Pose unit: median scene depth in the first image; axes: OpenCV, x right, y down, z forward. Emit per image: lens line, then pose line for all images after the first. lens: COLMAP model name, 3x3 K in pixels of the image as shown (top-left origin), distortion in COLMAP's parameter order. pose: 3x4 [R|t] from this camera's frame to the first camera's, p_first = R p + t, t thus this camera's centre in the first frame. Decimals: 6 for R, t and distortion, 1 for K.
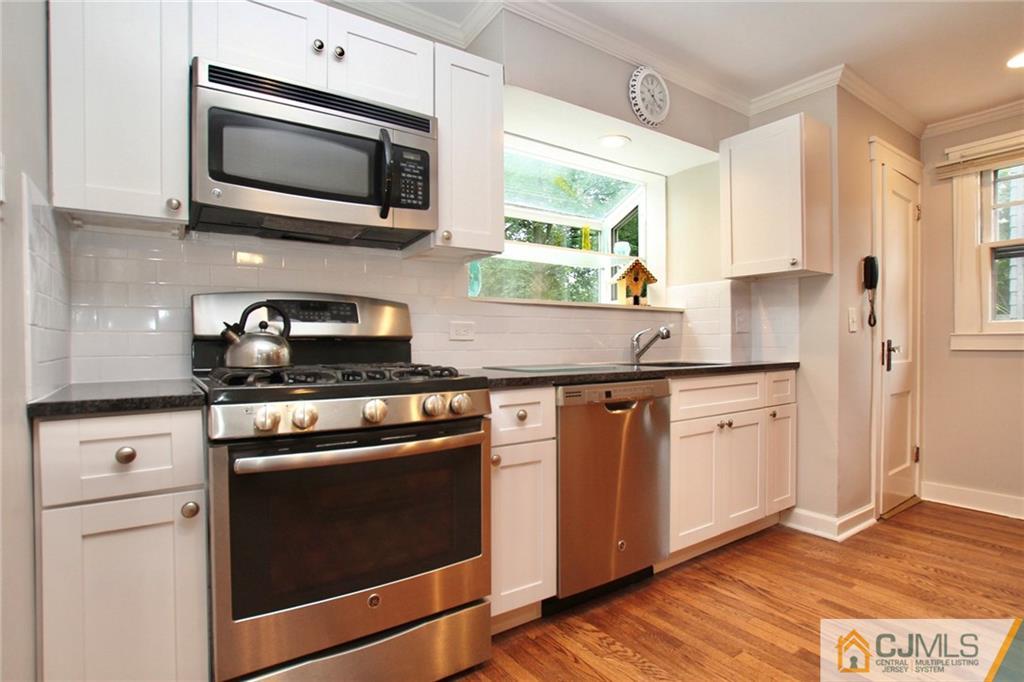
lens RADIAL K [[522.3, 0, 518.5], [0, 522.3, 342.8], [0, 0, 1]] dist [-0.004039, 0.000569]
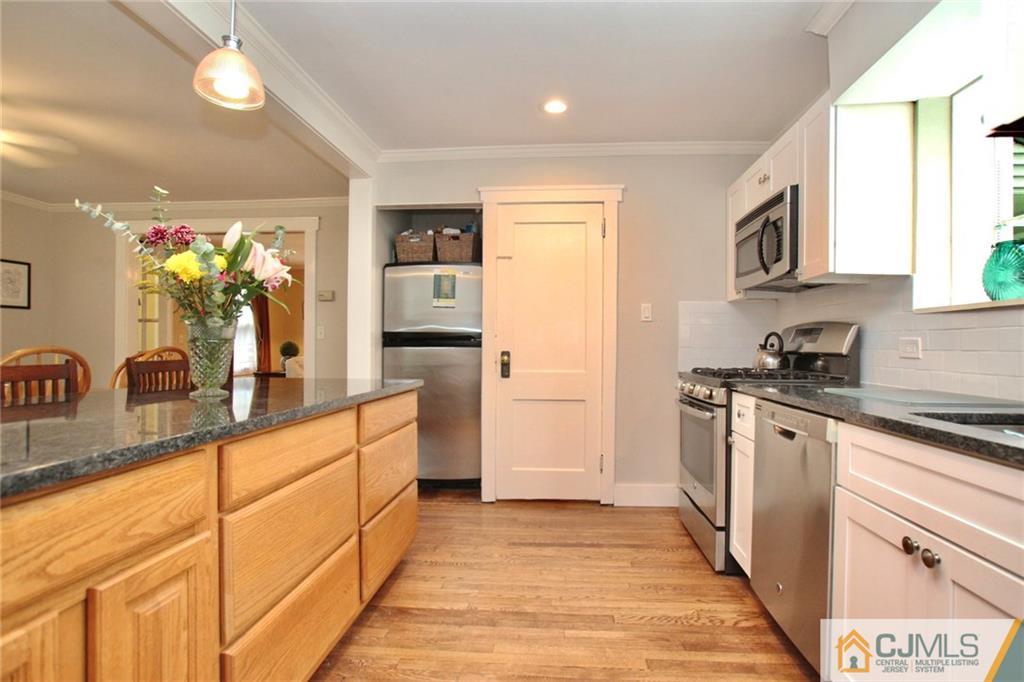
lens RADIAL K [[522.3, 0, 515.3], [0, 522.3, 342.0], [0, 0, 1]] dist [-0.004039, 0.000569]
pose [[-0.643091, 0.007947, -0.765749, 1.272387], [0.000010, 0.999946, 0.010369, -0.033394], [0.765790, 0.006661, -0.643056, 1.362566]]
